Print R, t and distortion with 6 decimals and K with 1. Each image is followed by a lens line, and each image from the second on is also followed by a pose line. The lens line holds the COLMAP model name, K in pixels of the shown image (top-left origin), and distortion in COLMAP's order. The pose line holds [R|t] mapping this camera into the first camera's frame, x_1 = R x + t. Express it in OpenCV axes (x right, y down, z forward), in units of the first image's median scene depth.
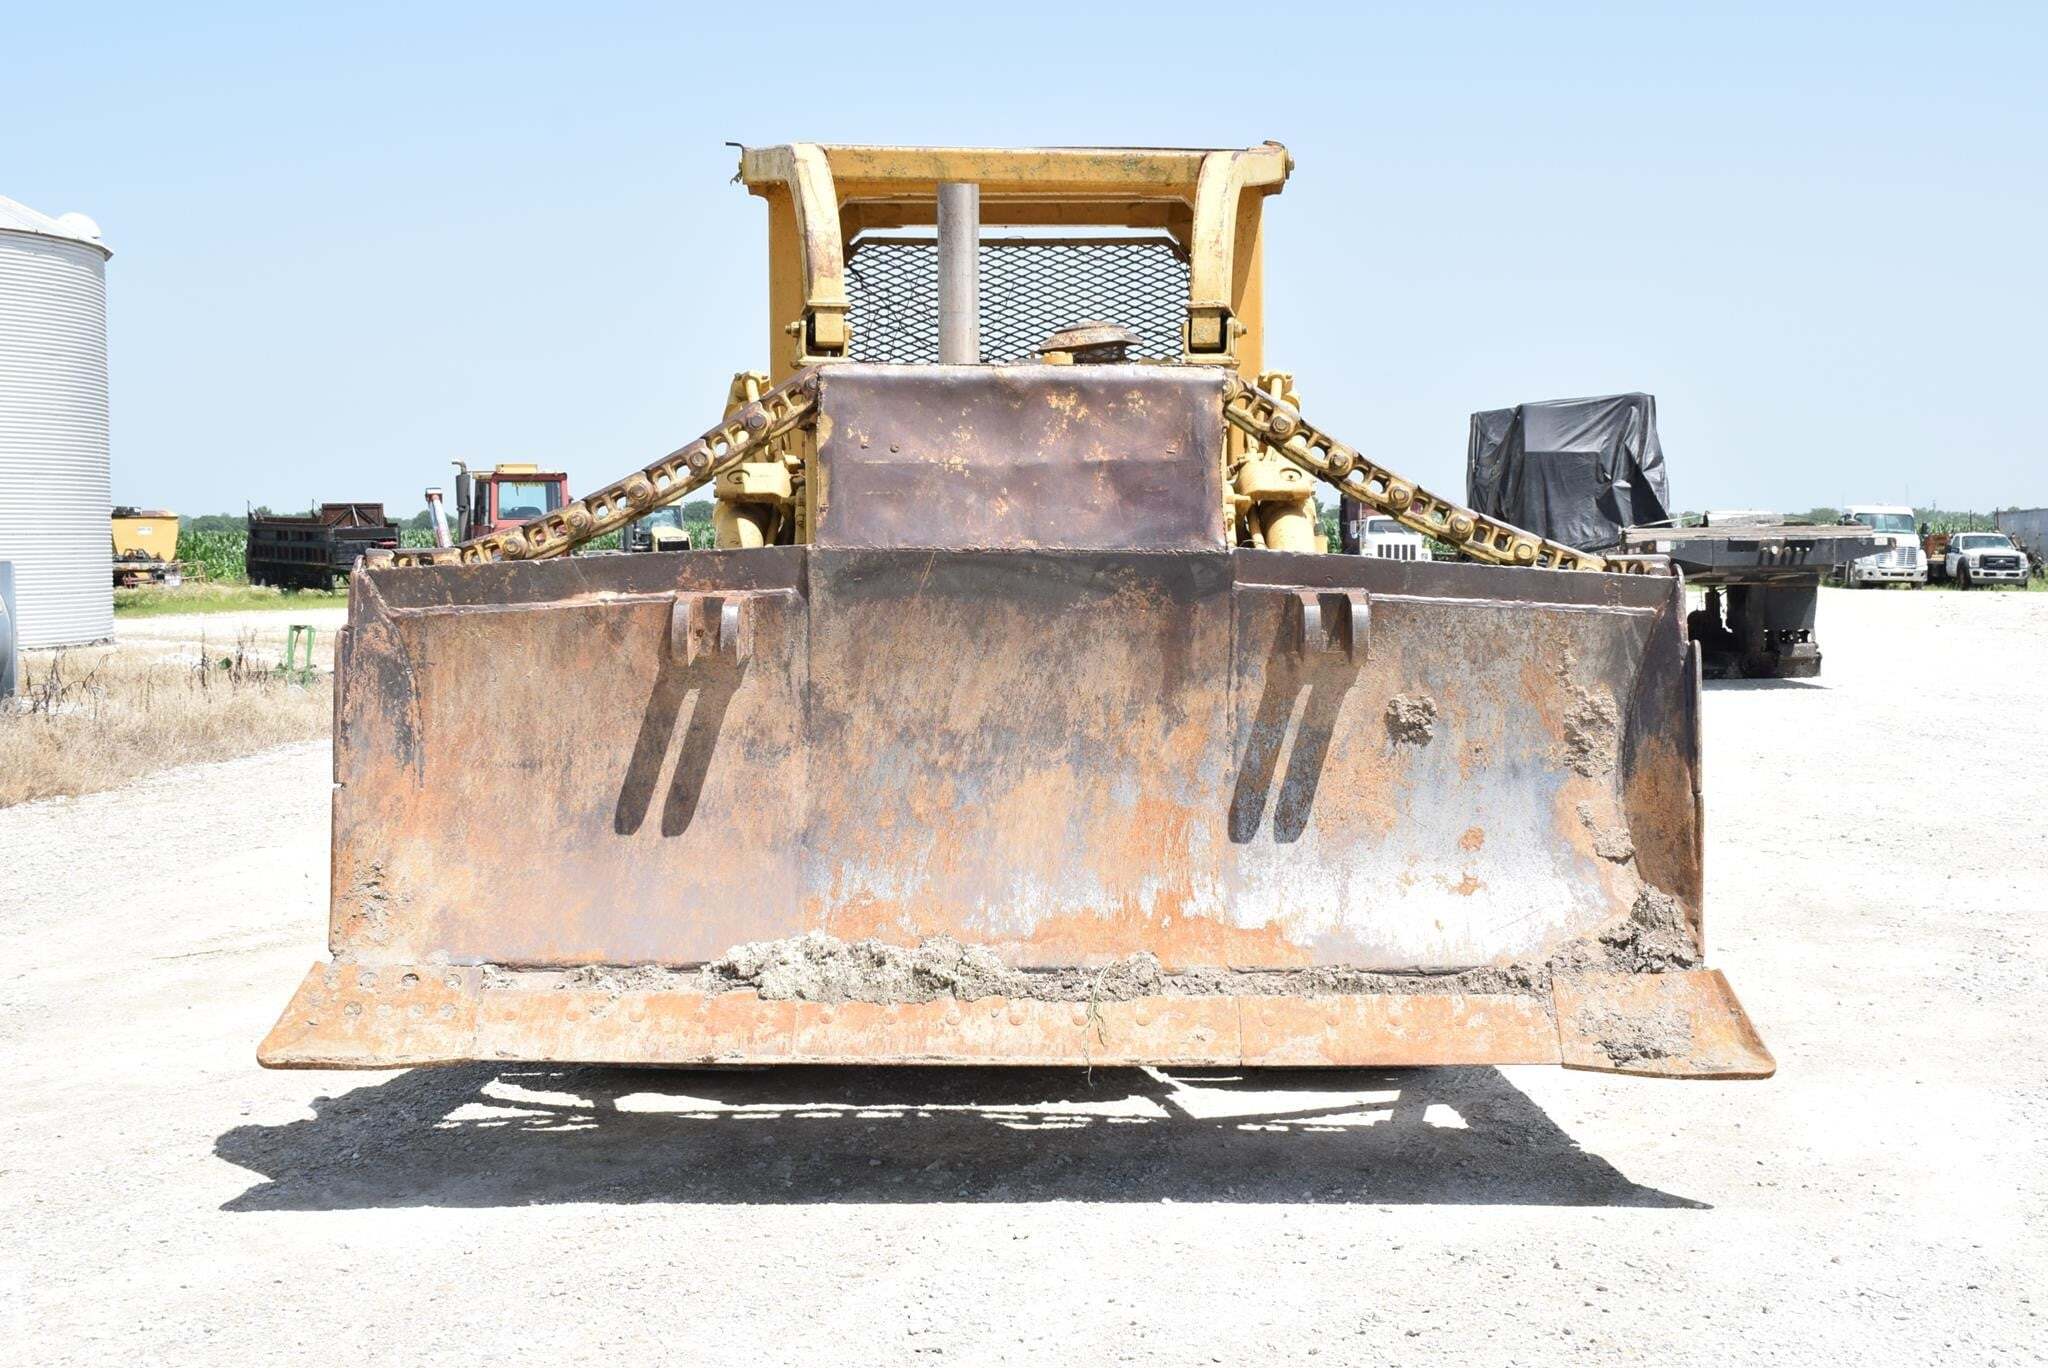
lens RADIAL K [[2781.5, 0, 1022.1], [0, 2781.5, 686.4], [0, 0, 1]] dist [-0.020648, 0.000000]
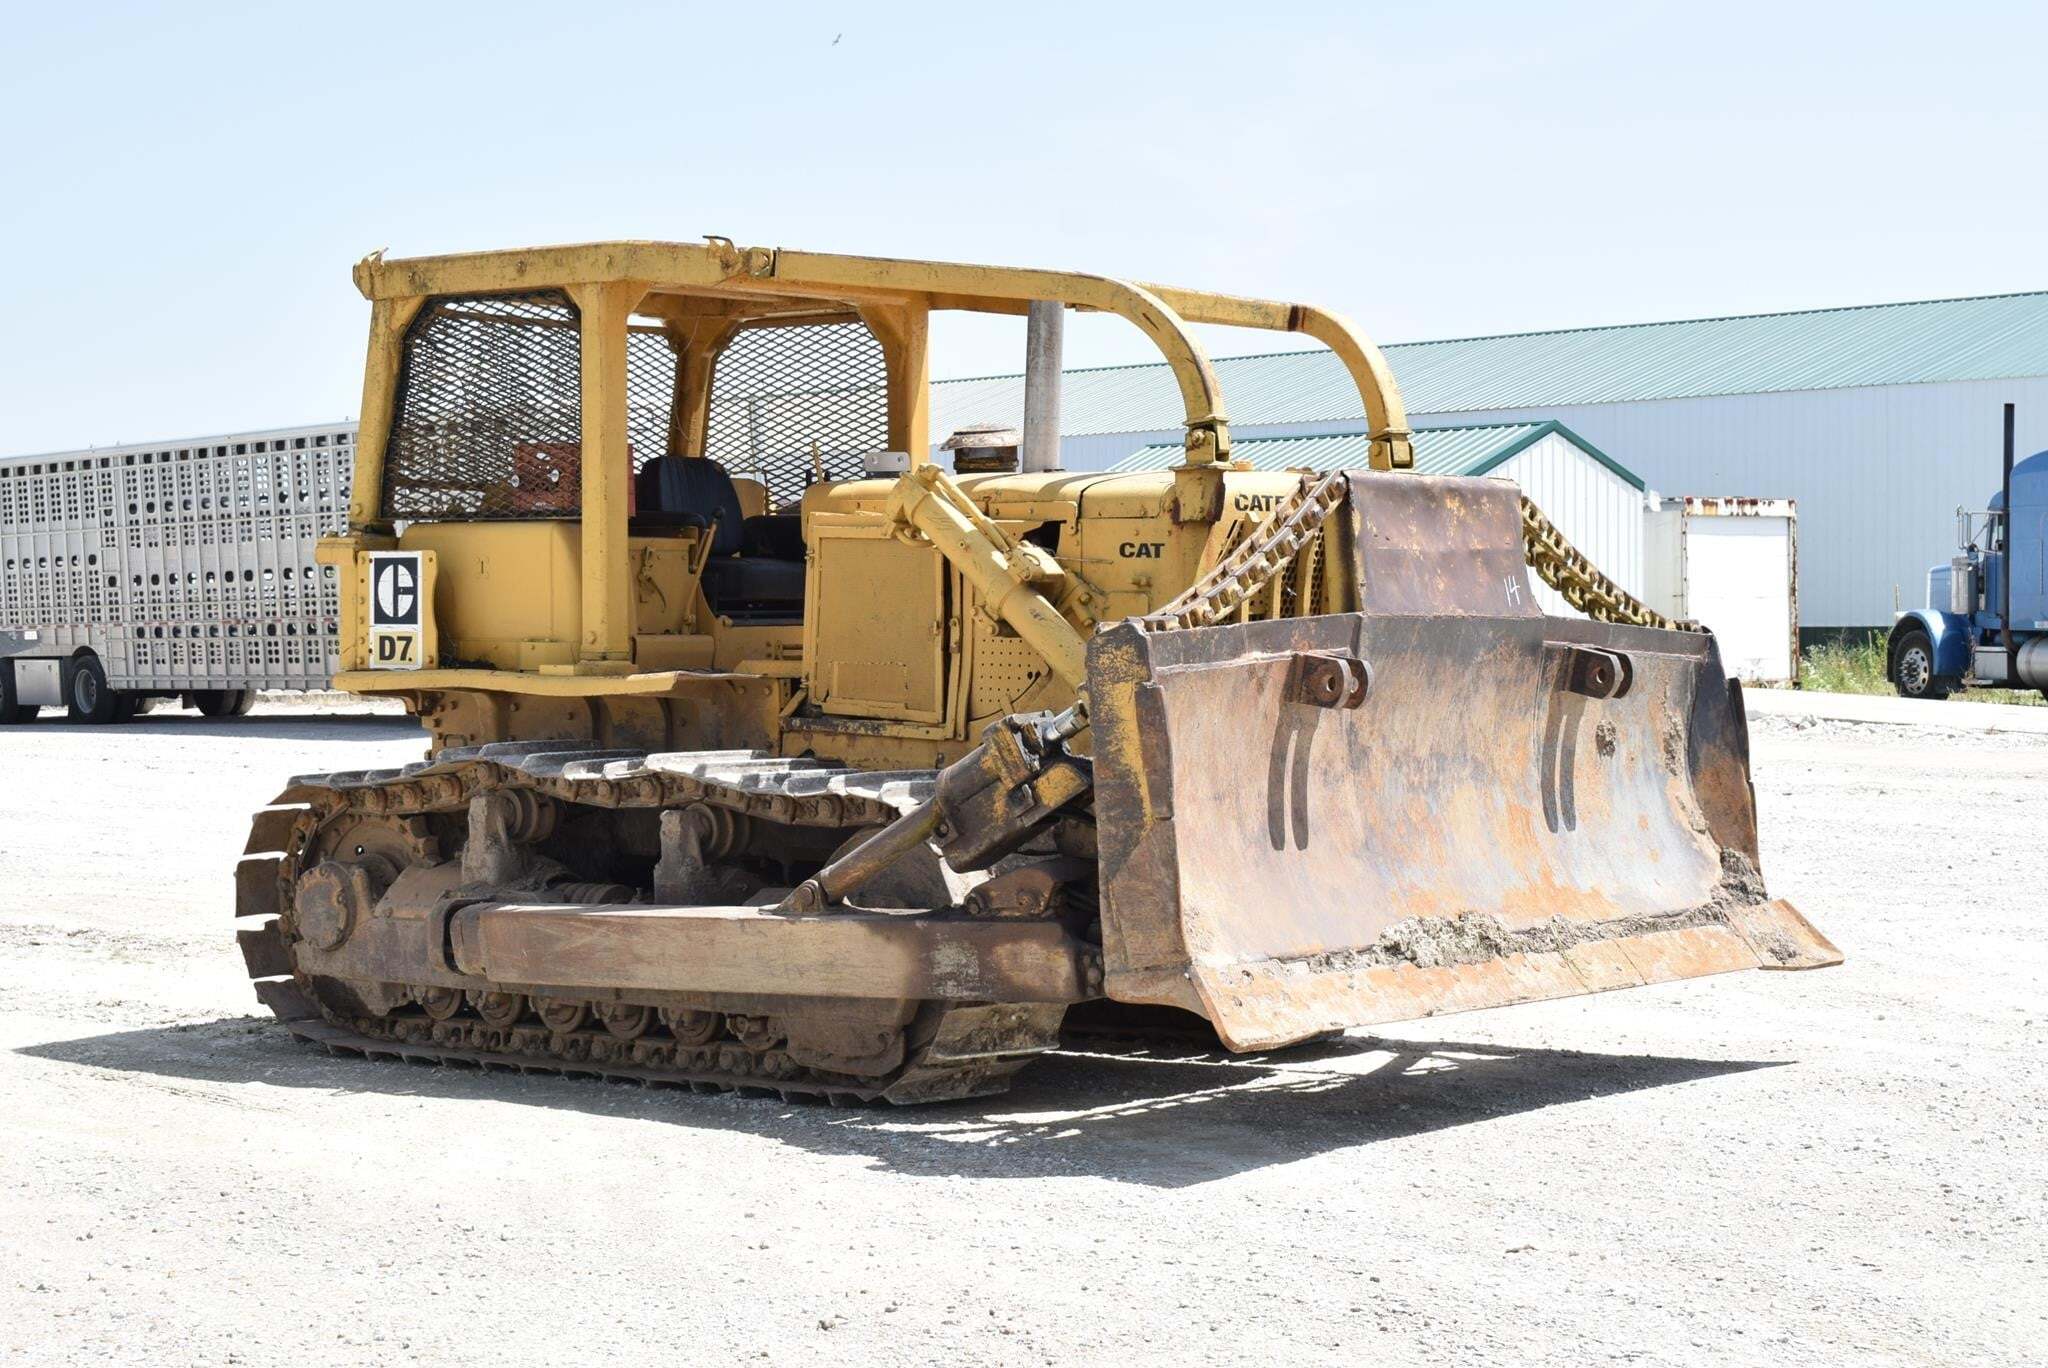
lens RADIAL K [[3587.5, 0, 1027.4], [0, 3587.5, 686.4], [0, 0, 1]] dist [0.001825, 0.000000]
pose [[0.650205, -0.017266, 0.759563, -1.400873], [0.049014, 0.998612, -0.019258, 0.006246], [-0.758176, 0.049750, 0.650149, 0.059380]]
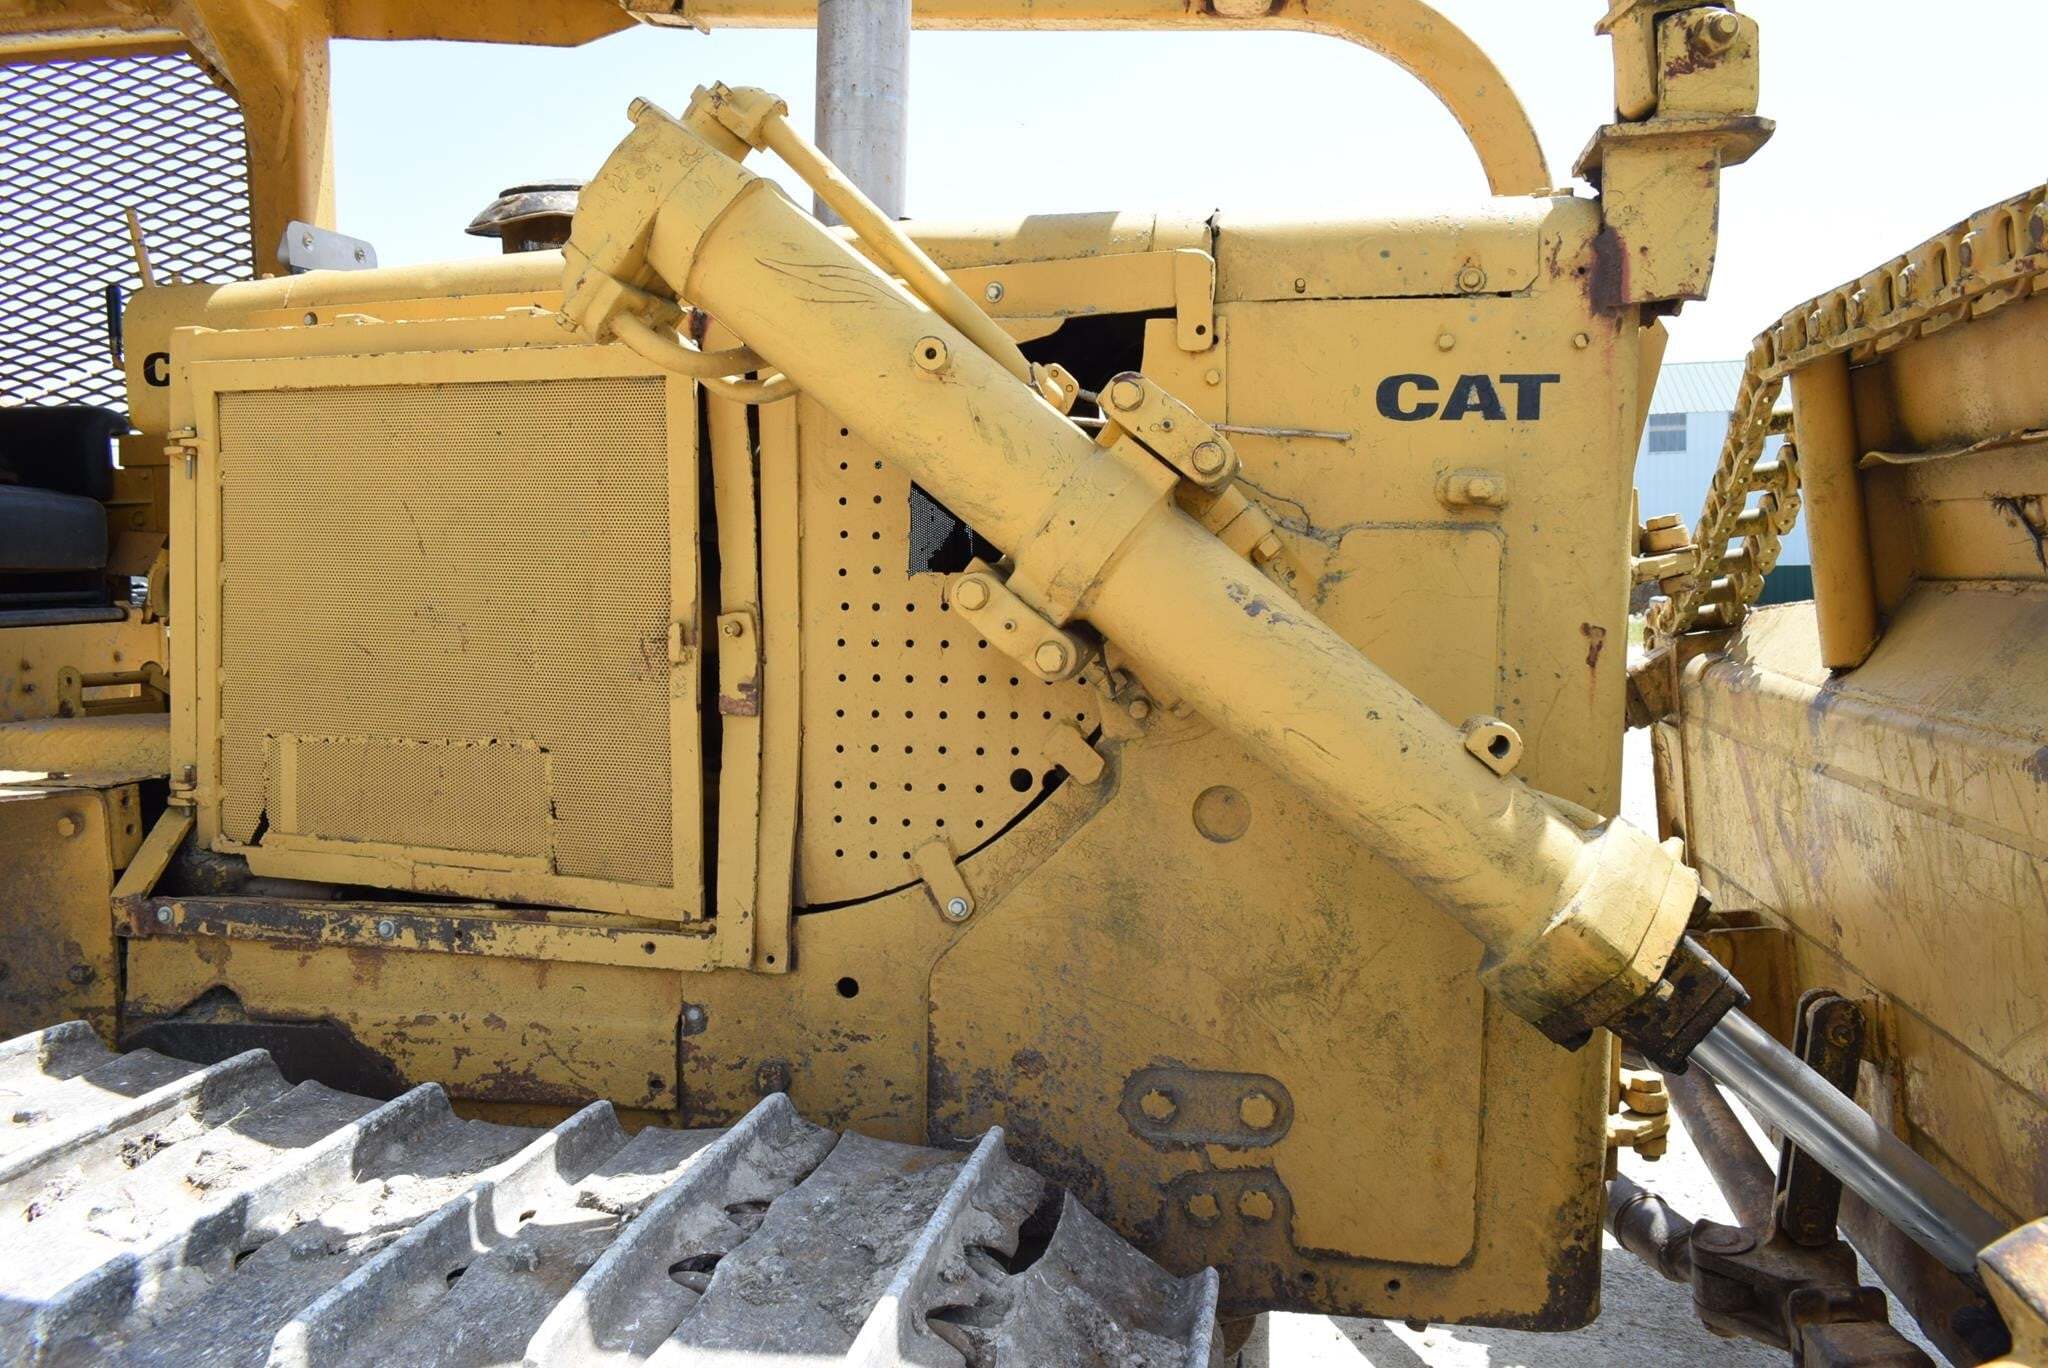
lens RADIAL K [[1559.0, 0, 1030.4], [0, 1559.0, 692.6], [0, 0, 1]] dist [-0.008777, -0.000367]
pose [[0.167493, -0.077576, 0.982816, -0.228455], [0.073792, 0.995089, 0.065970, -0.070010], [-0.983108, 0.061474, 0.172395, 1.243432]]
